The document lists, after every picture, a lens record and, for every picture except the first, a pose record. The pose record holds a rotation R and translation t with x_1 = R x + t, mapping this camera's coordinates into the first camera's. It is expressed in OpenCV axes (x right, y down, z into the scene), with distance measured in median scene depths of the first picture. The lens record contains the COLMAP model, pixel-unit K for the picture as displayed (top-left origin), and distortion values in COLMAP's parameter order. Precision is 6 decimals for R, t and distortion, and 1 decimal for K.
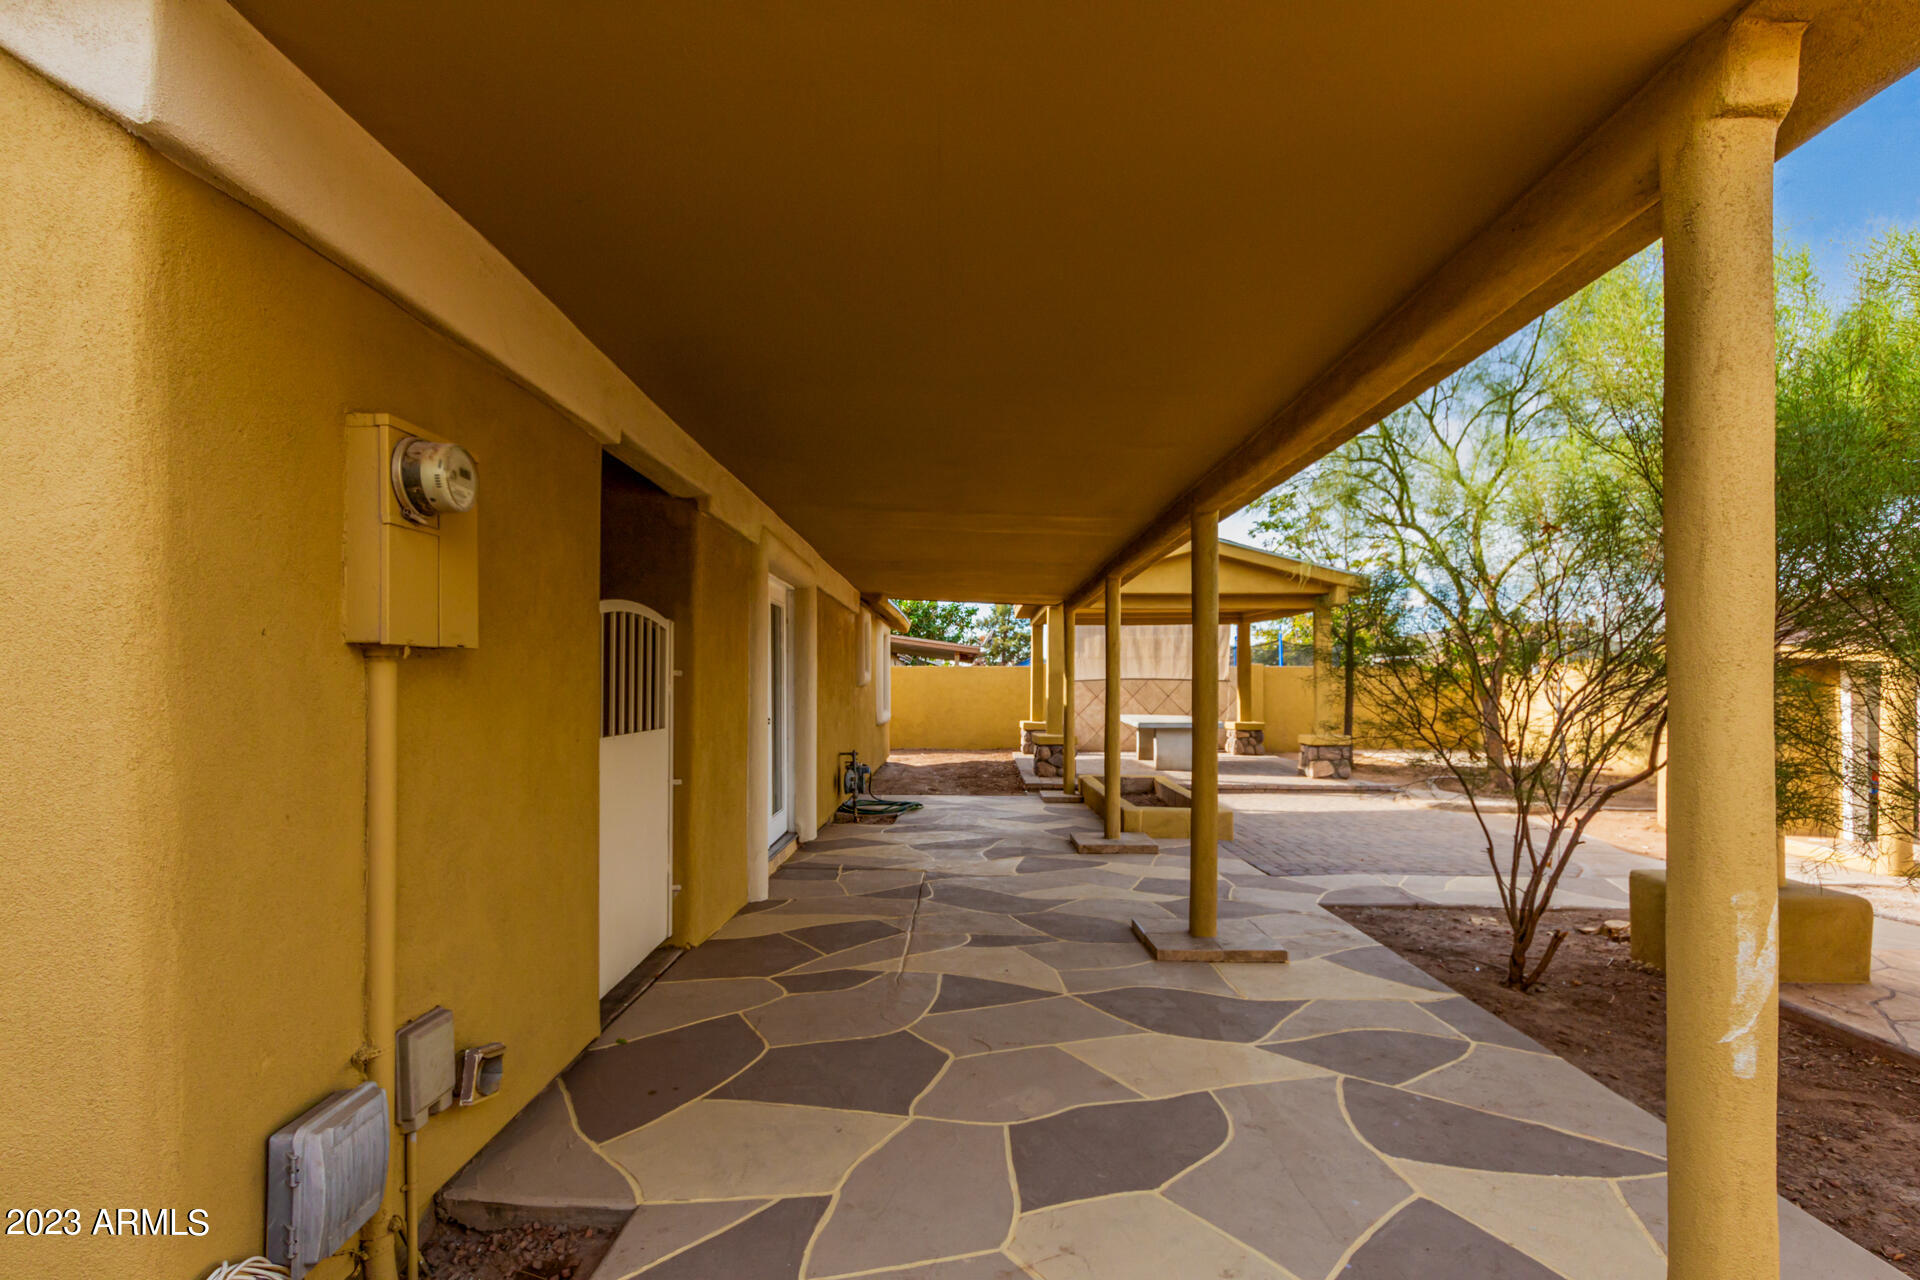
lens RADIAL K [[906.1, 0, 966.4], [0, 906.1, 671.6], [0, 0, 1]] dist [0.002565, -0.000500]
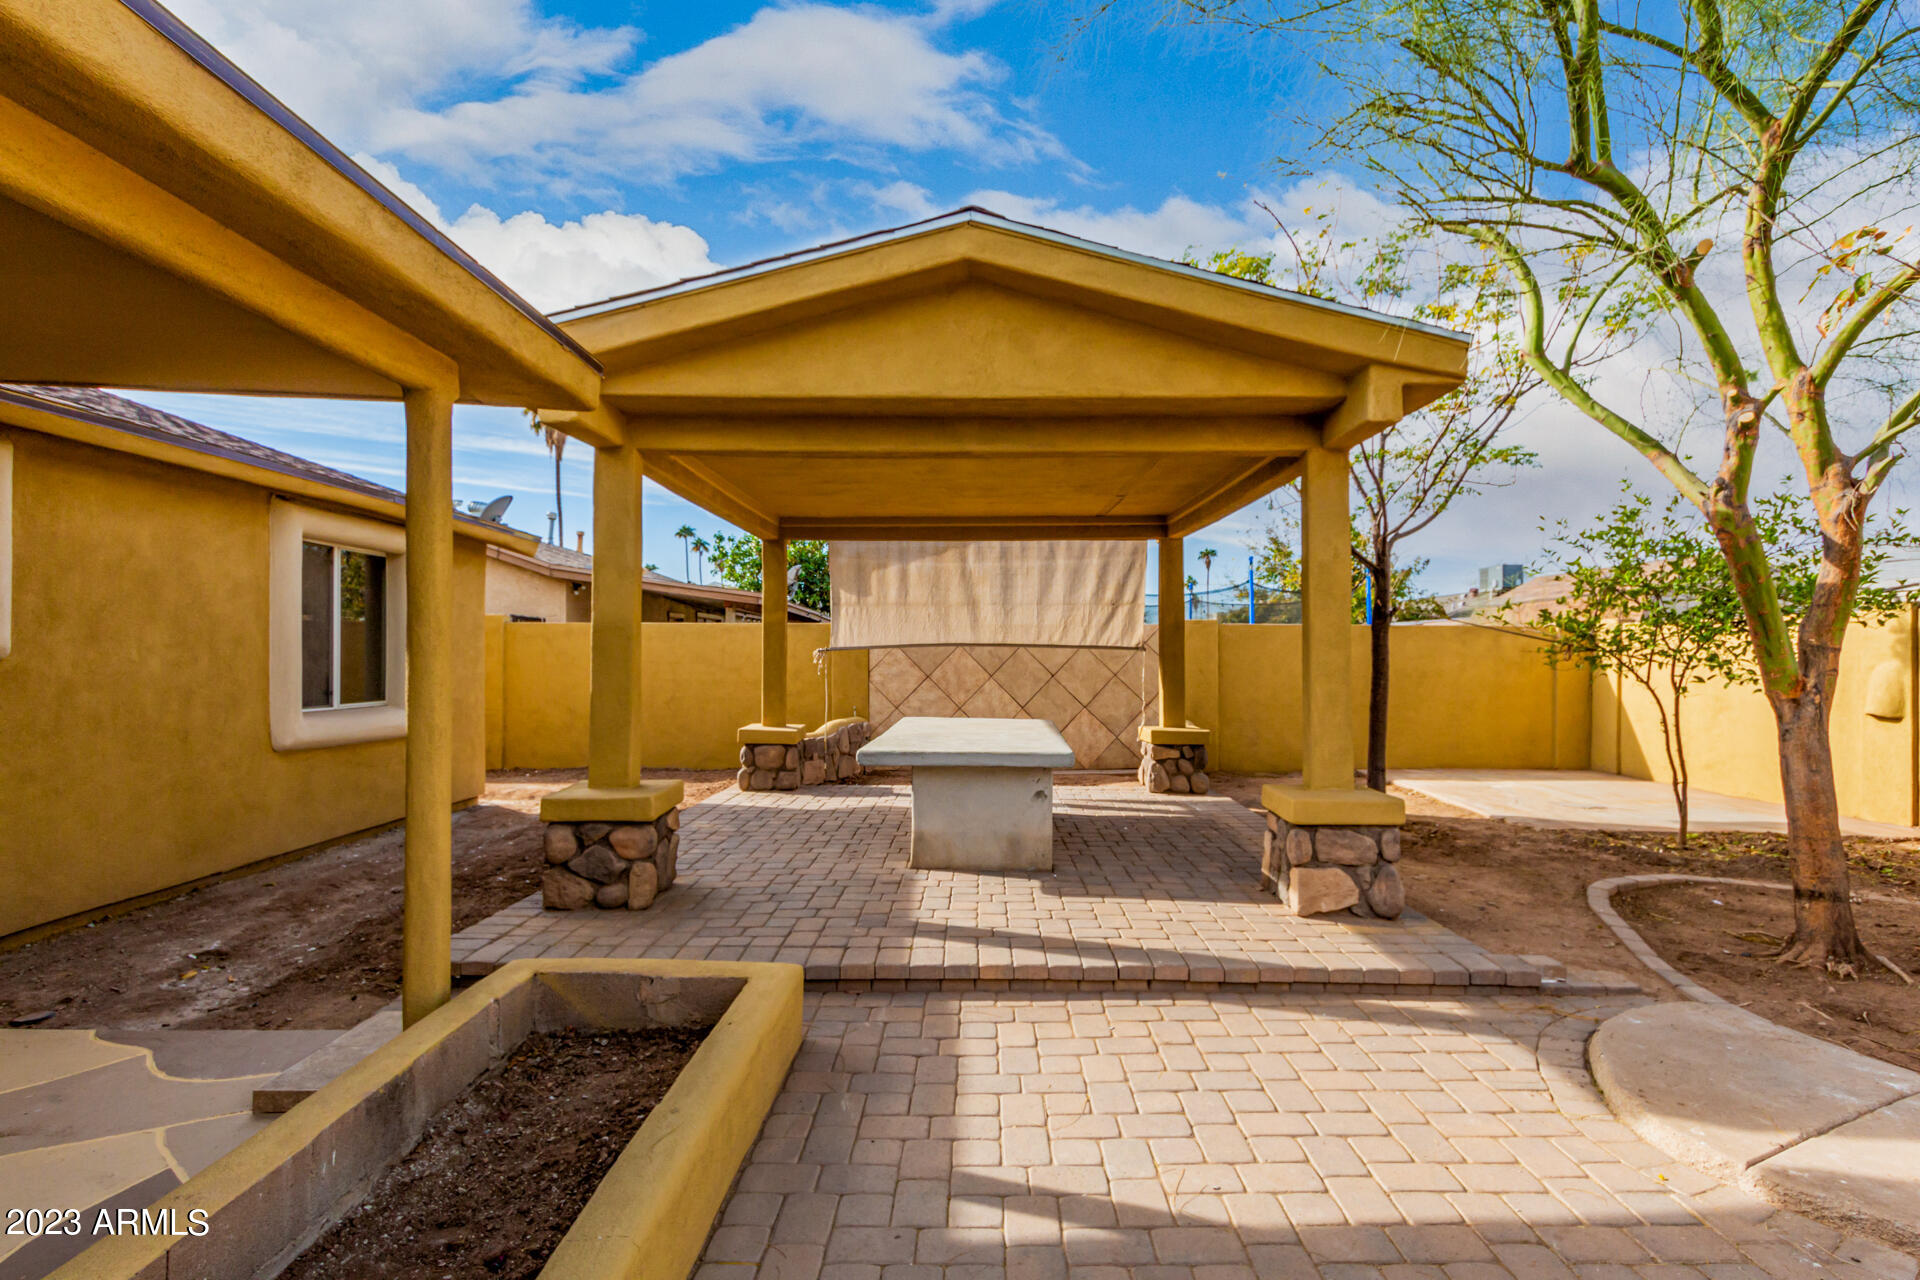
lens RADIAL K [[906.1, 0, 966.4], [0, 906.1, 671.6], [0, 0, 1]] dist [0.002565, -0.000500]
pose [[0.999990, 0.000225, 0.004542, 0.189738], [-0.000367, 0.999506, 0.031427, 0.007414], [-0.004532, -0.031428, 0.999496, 0.491380]]
